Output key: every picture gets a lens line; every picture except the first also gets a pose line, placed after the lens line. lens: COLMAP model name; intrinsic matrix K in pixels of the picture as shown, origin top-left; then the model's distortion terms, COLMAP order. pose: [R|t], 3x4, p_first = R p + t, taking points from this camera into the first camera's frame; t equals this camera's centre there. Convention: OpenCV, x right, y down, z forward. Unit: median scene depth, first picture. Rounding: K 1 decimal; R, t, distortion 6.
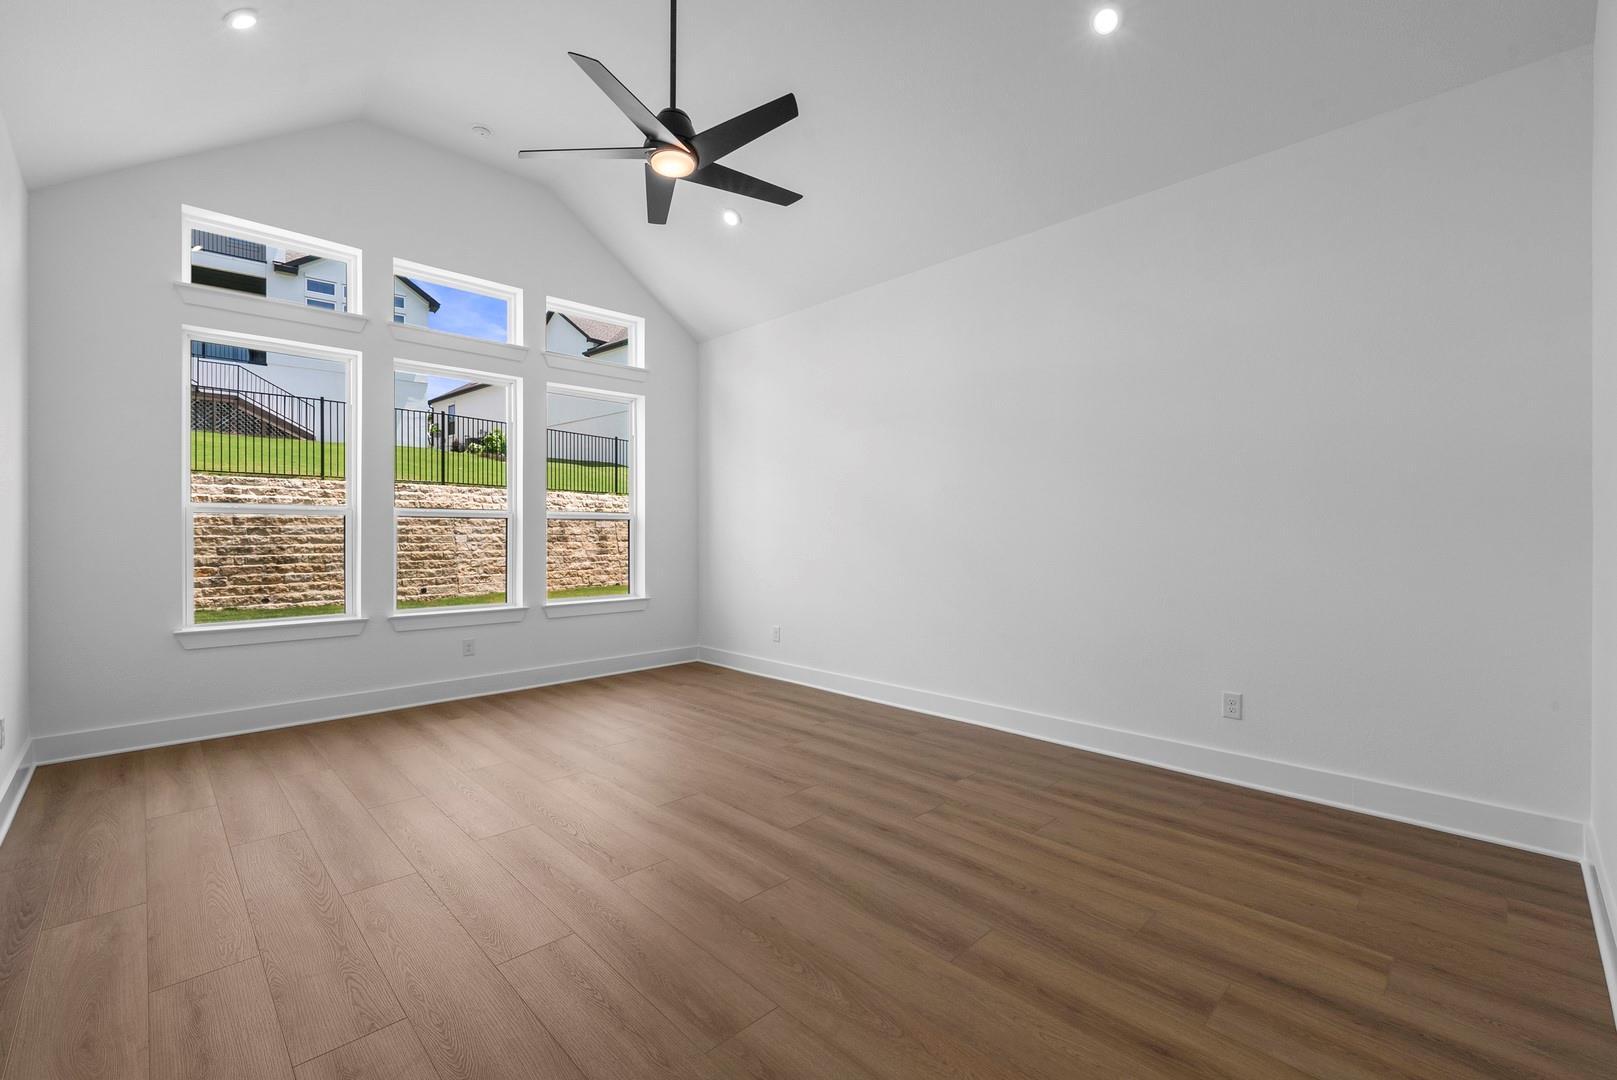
lens RADIAL K [[692.3, 0, 820.9], [0, 692.3, 539.9], [0, 0, 1]] dist [0.002091, 0.000185]
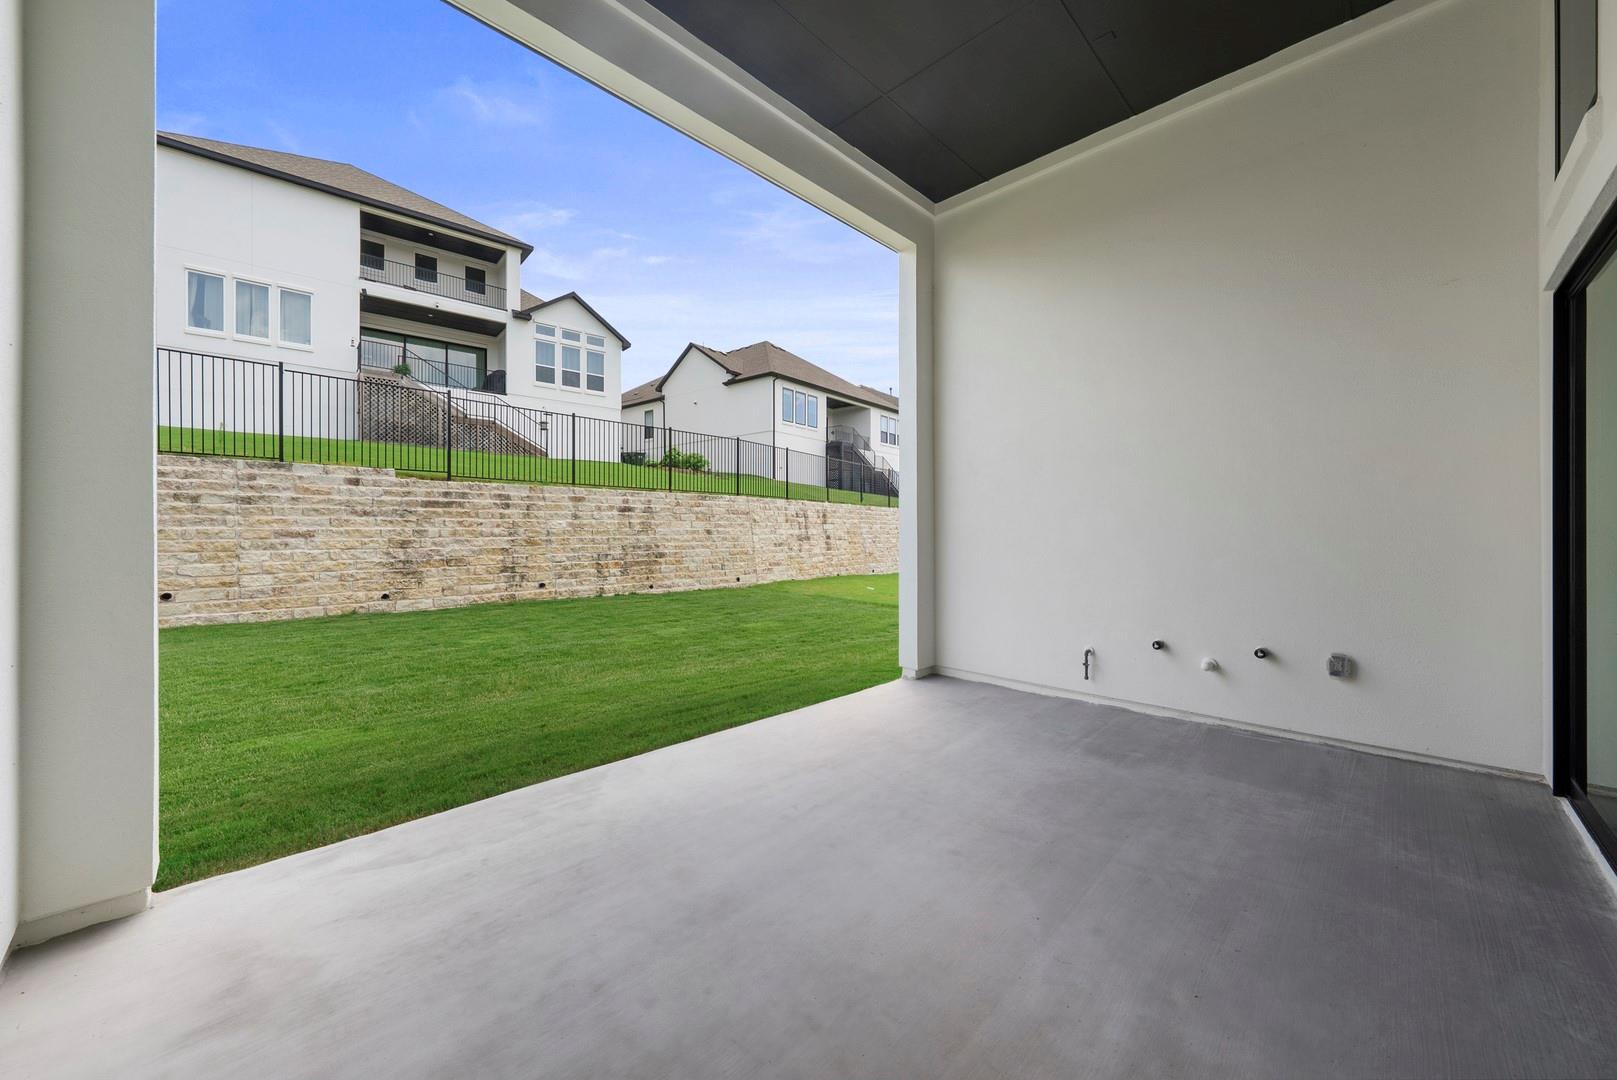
lens RADIAL K [[609.4, 0, 805.7], [0, 609.4, 528.9], [0, 0, 1]] dist [-0.001214, -0.000084]
pose [[0.999738, 0.001538, 0.022825, -0.516127], [-0.001202, 0.999891, -0.014735, -0.002957], [-0.022845, 0.014704, 0.999631, -0.129442]]
